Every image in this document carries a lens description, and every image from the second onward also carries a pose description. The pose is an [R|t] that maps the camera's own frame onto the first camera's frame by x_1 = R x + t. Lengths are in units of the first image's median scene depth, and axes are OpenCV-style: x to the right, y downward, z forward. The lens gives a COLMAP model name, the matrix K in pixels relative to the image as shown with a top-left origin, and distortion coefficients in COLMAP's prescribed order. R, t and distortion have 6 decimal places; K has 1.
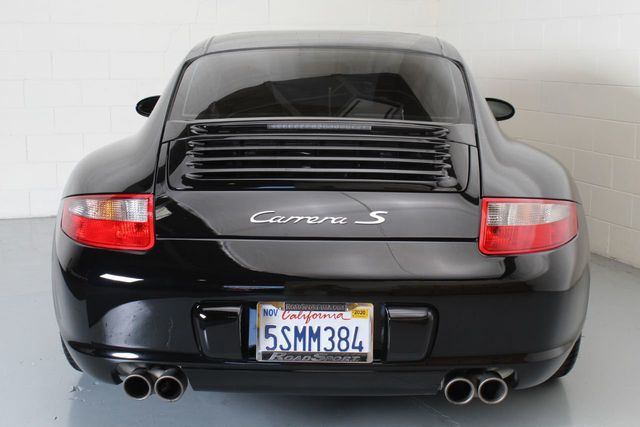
lens RADIAL K [[940.2, 0, 320.0], [0, 940.2, 213.5], [0, 0, 1]] dist [-0.052003, -0.045242]
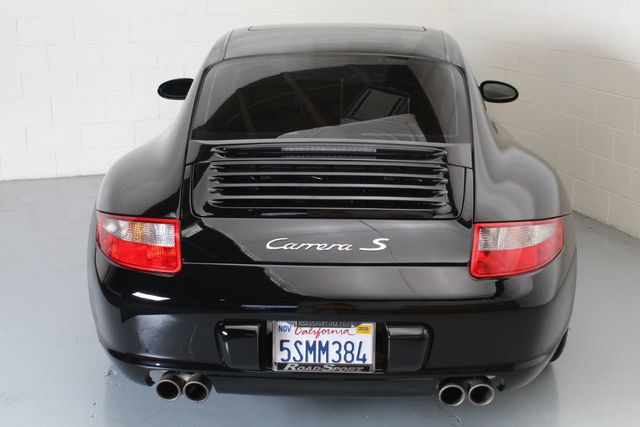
lens RADIAL K [[940.2, 0, 320.0], [0, 940.2, 213.5], [0, 0, 1]] dist [-0.052003, -0.045242]
pose [[0.999822, 0.000193, -0.018847, 0.010770], [0.001461, 0.996148, 0.087675, -0.127026], [0.018792, -0.087687, 0.995971, -0.109527]]
